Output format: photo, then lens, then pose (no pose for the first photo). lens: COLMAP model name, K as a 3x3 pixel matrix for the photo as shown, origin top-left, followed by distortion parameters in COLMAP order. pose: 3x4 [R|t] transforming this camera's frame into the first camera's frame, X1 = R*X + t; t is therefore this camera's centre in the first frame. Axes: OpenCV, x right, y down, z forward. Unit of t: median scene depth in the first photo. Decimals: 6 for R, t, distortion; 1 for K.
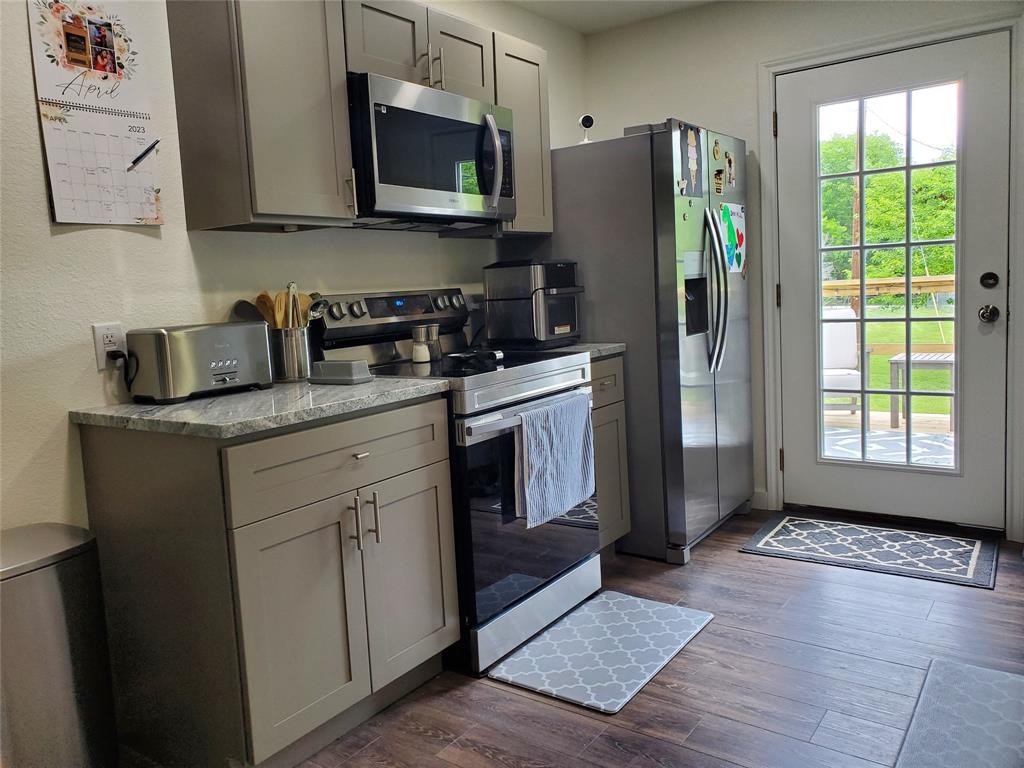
lens RADIAL K [[809.9, 0, 511.1], [0, 809.9, 379.2], [0, 0, 1]] dist [0.047026, -0.025480]
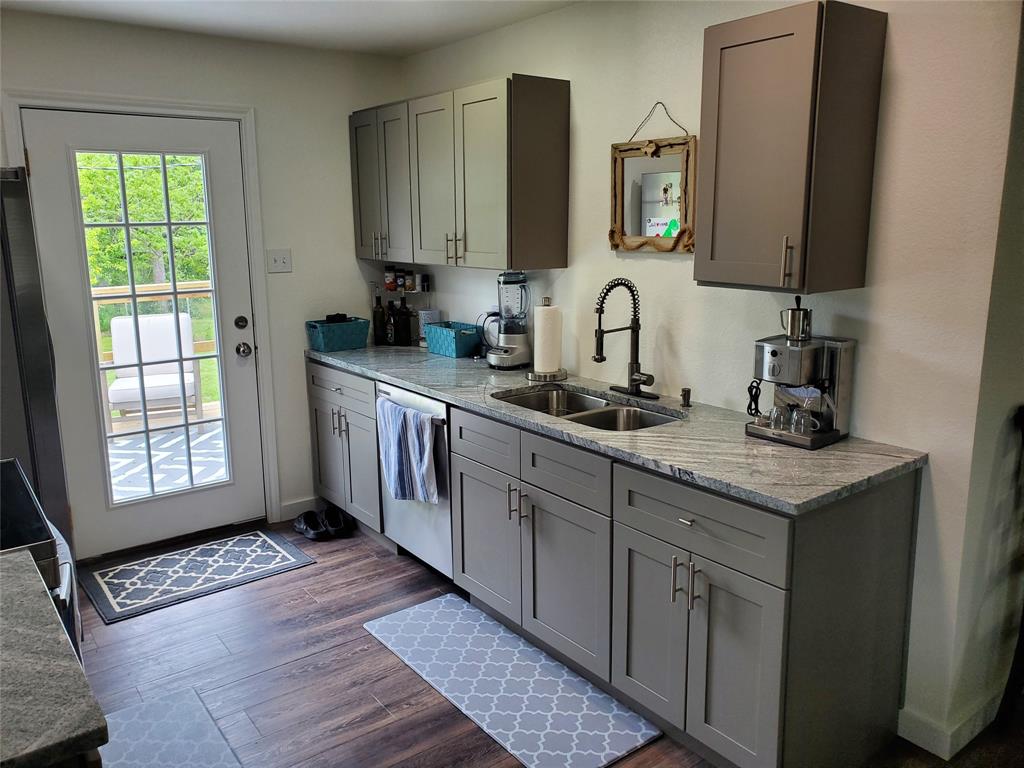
lens RADIAL K [[809.9, 0, 511.1], [0, 809.9, 383.2], [0, 0, 1]] dist [0.047026, -0.025480]
pose [[0.311288, -0.149860, 0.938425, -0.419915], [0.105874, 0.986809, 0.122466, -0.130614], [-0.944399, 0.061233, 0.323048, 0.224160]]
